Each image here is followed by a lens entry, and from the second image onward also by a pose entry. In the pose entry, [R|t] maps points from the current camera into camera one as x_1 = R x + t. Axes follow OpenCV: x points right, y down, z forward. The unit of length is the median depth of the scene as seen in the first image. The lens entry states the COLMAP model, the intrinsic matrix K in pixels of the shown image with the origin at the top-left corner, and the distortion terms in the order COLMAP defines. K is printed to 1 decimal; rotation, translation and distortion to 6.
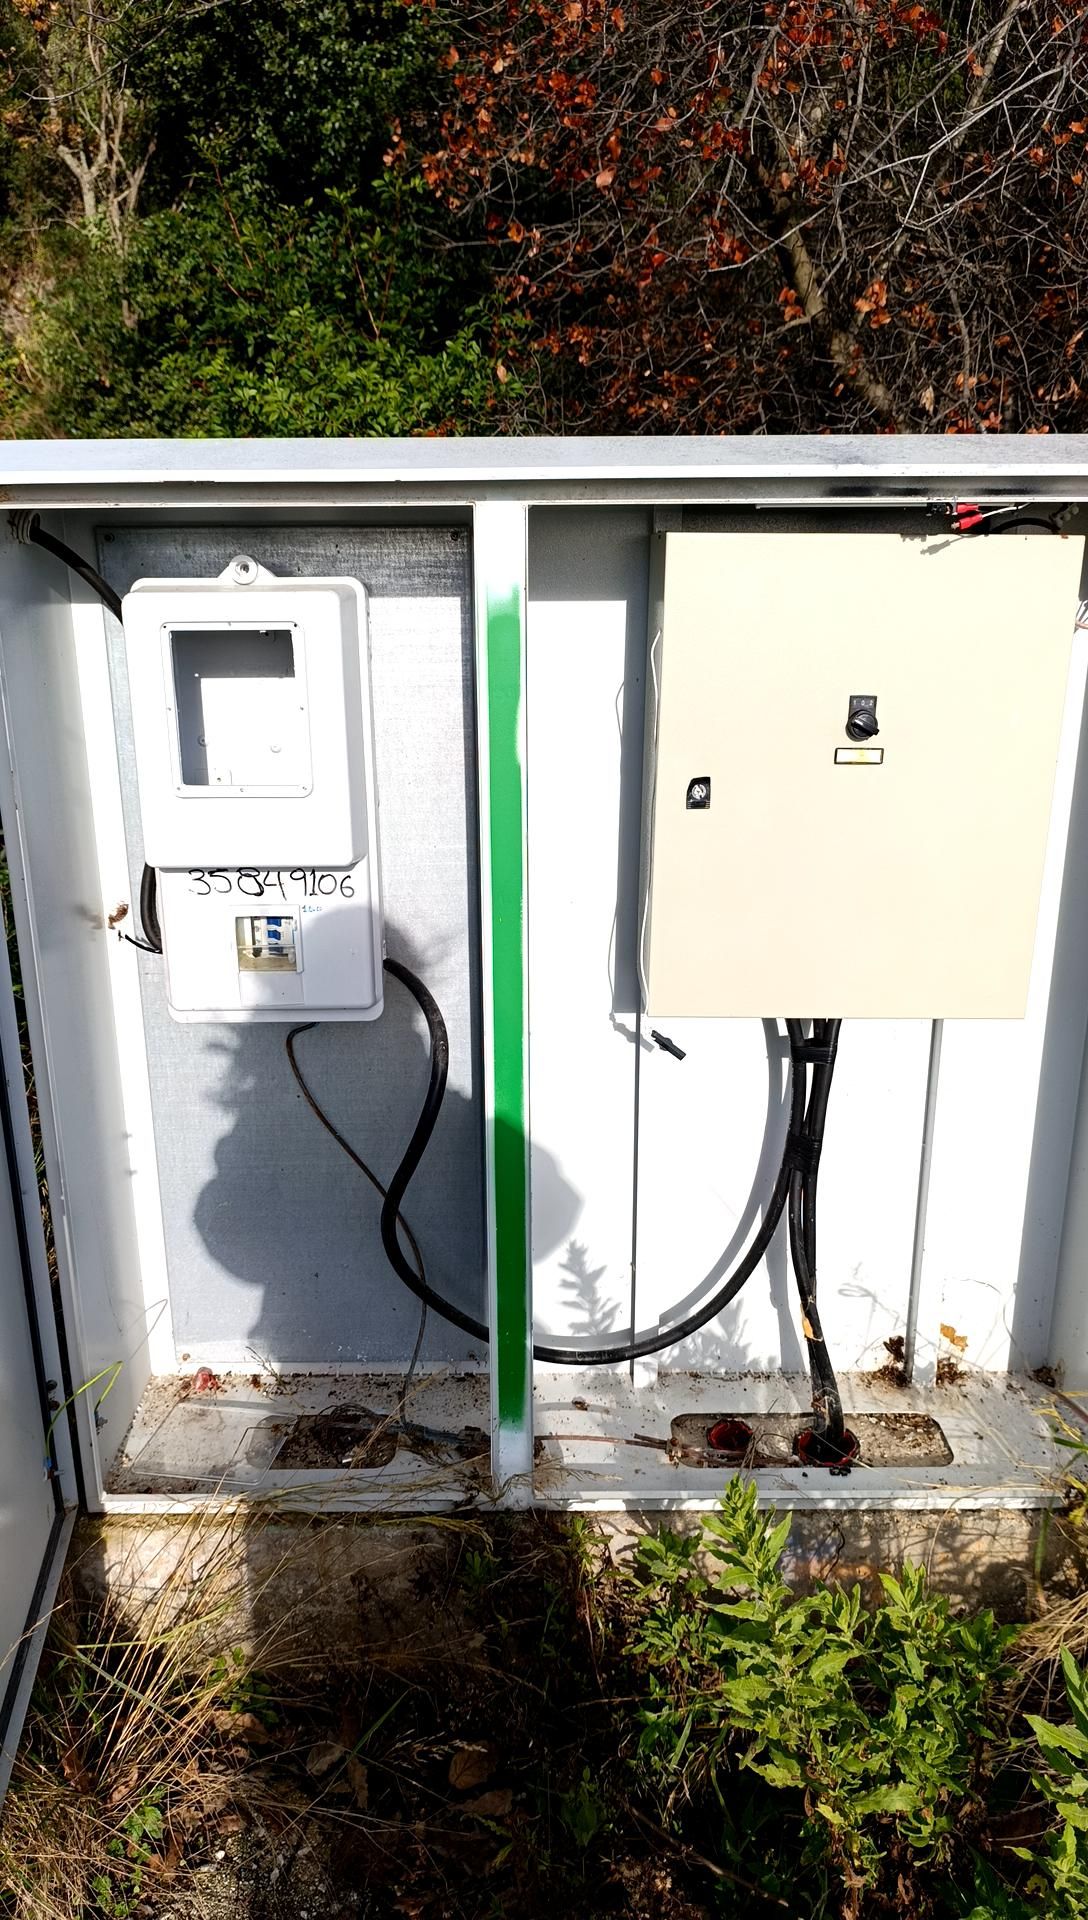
lens RADIAL K [[1340.8, 0, 544.0], [0, 1340.8, 960.0], [0, 0, 1]] dist [0.002484, -0.045890]
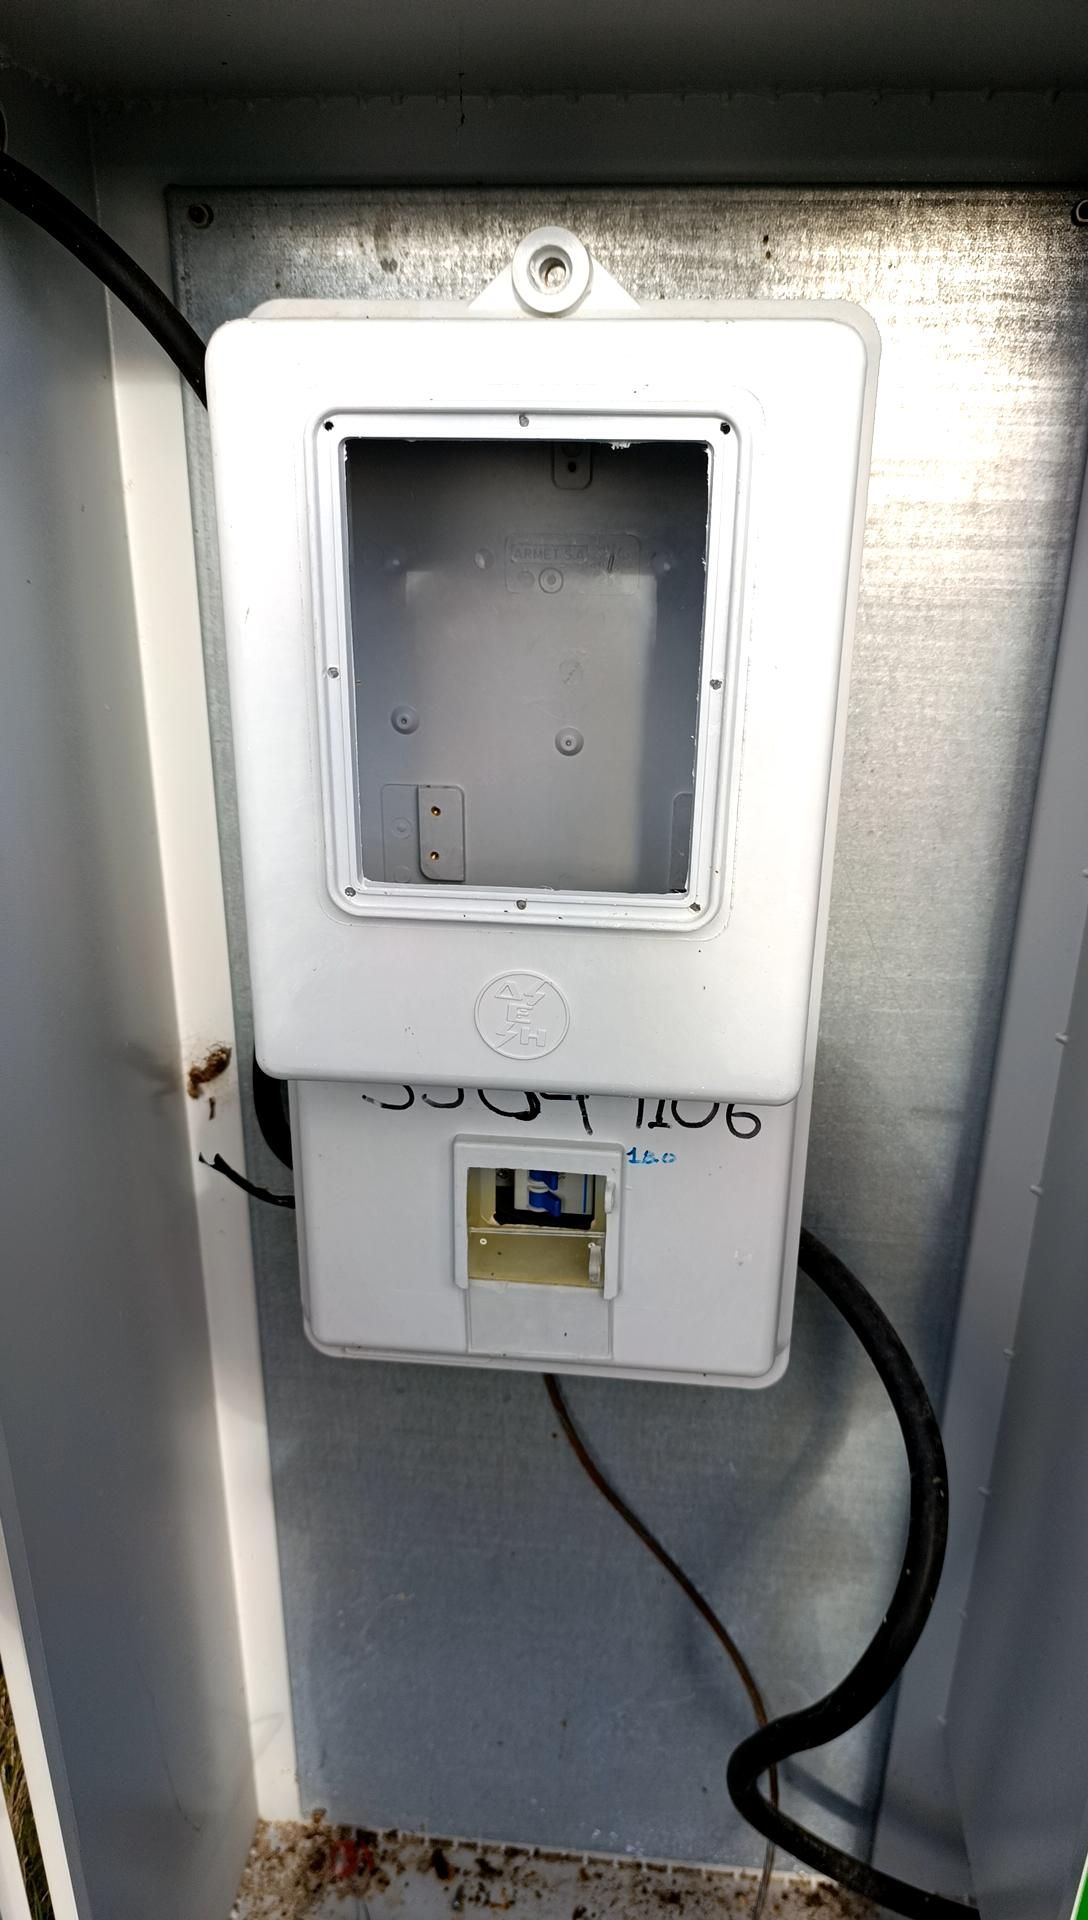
lens RADIAL K [[1340.8, 0, 544.0], [0, 1340.8, 960.0], [0, 0, 1]] dist [0.002484, -0.045890]
pose [[0.993222, 0.059179, -0.100039, -0.178565], [-0.049914, 0.994441, 0.092713, -0.141818], [0.104969, -0.087092, 0.990655, 0.629321]]
